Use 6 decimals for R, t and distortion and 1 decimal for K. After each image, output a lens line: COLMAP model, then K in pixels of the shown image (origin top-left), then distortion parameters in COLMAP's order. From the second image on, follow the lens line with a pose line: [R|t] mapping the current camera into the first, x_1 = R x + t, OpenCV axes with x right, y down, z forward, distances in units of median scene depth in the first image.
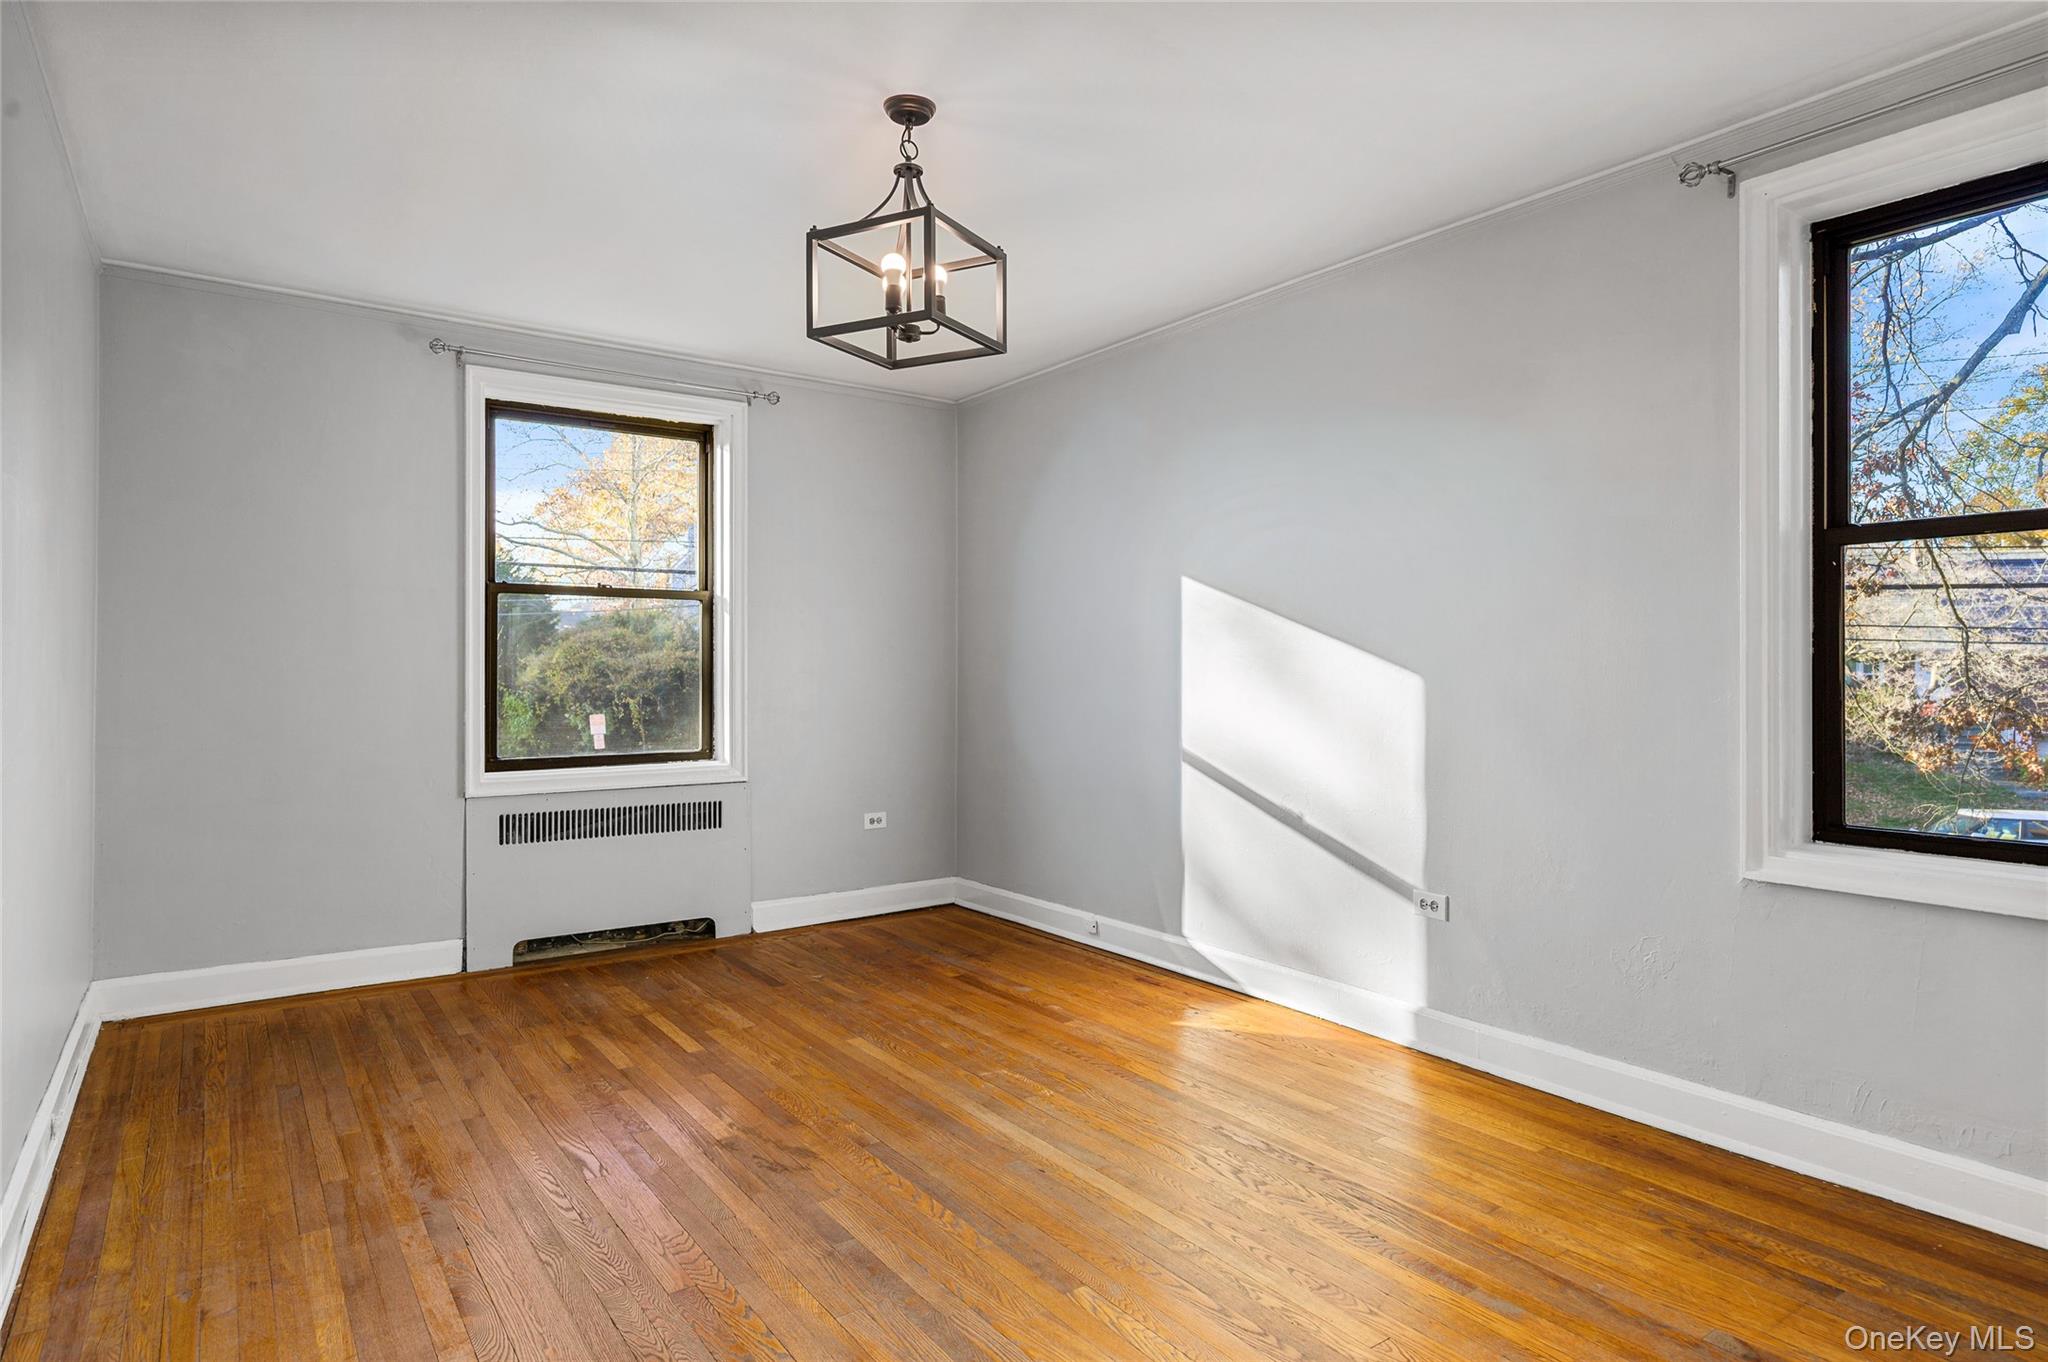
lens RADIAL K [[1129.6, 0, 1024.8], [0, 1129.6, 670.3], [0, 0, 1]] dist [0.001289, 0.000322]
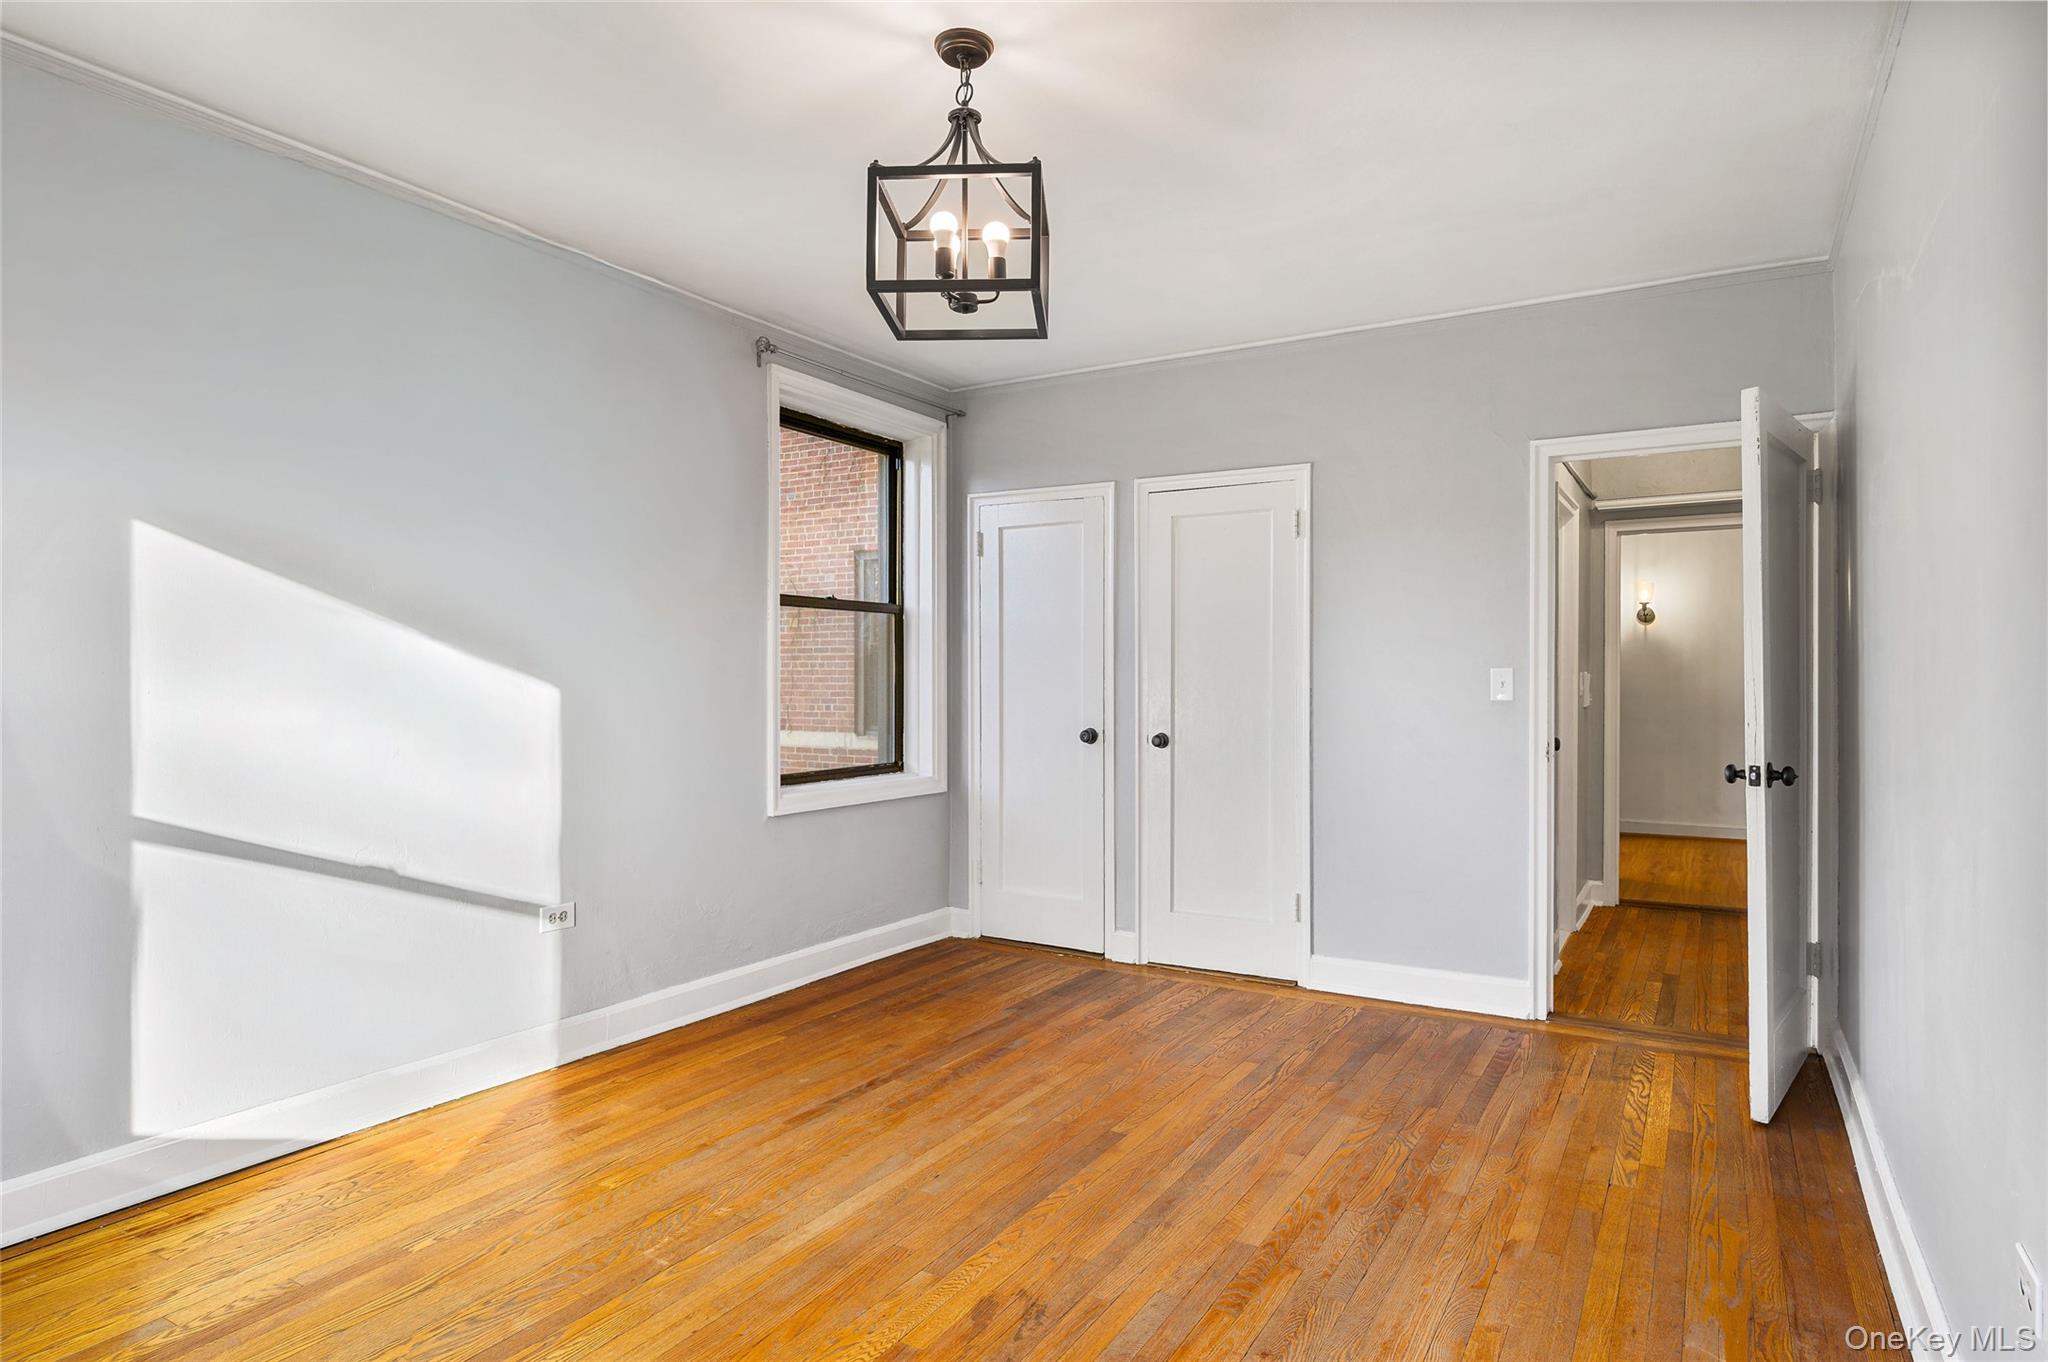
lens RADIAL K [[1169.5, 0, 1023.8], [0, 1169.5, 682.1], [0, 0, 1]] dist [-0.001465, -0.000336]
pose [[-0.400939, -0.002991, 0.916100, -0.802968], [0.000424, 0.999994, 0.003450, -0.003115], [-0.916105, 0.001772, -0.400935, 1.110189]]
